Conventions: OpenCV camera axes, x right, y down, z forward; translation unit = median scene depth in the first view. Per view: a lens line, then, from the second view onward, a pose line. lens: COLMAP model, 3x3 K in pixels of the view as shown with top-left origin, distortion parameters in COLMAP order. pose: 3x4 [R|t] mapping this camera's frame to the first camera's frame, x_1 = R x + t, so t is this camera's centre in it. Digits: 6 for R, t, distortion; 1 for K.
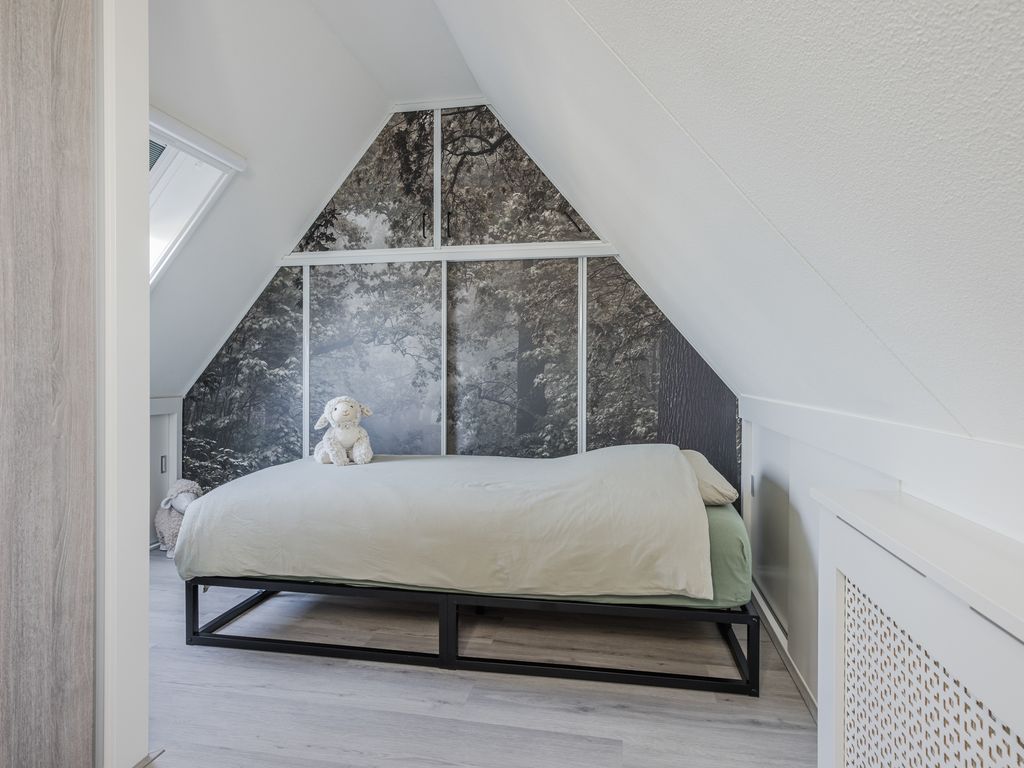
lens RADIAL K [[596.7, 0, 512.0], [0, 596.7, 384.0], [0, 0, 1]] dist [-0.000120, -0.000010]
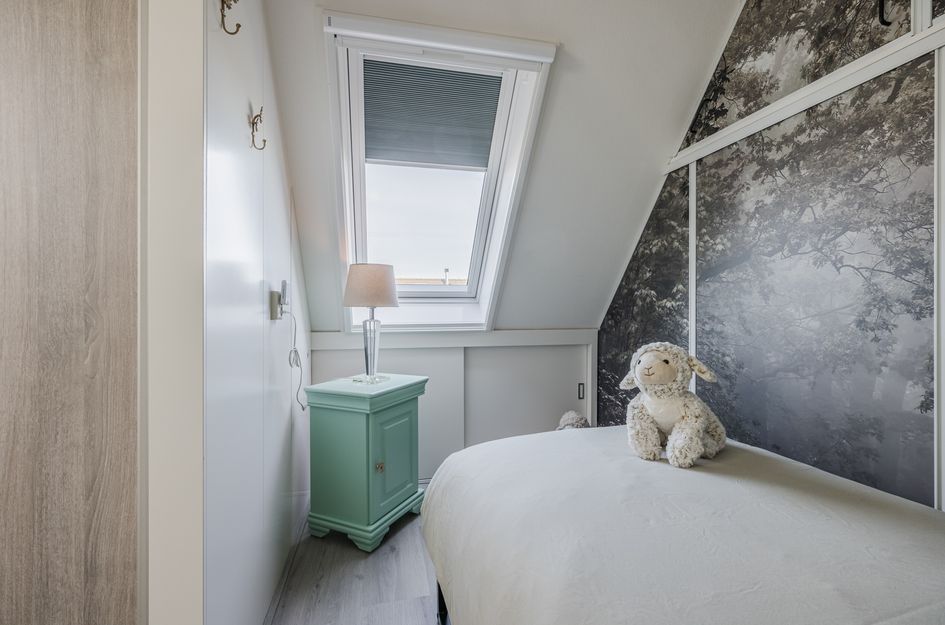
lens RADIAL K [[422.8, 0, 472.6], [0, 422.8, 306.6], [0, 0, 1]] dist [0.001147, 0.000549]
pose [[0.415069, -0.004316, -0.909780, 0.026354], [-0.011136, 0.999890, -0.009824, -0.007681], [0.909722, 0.014208, 0.414975, 0.536547]]
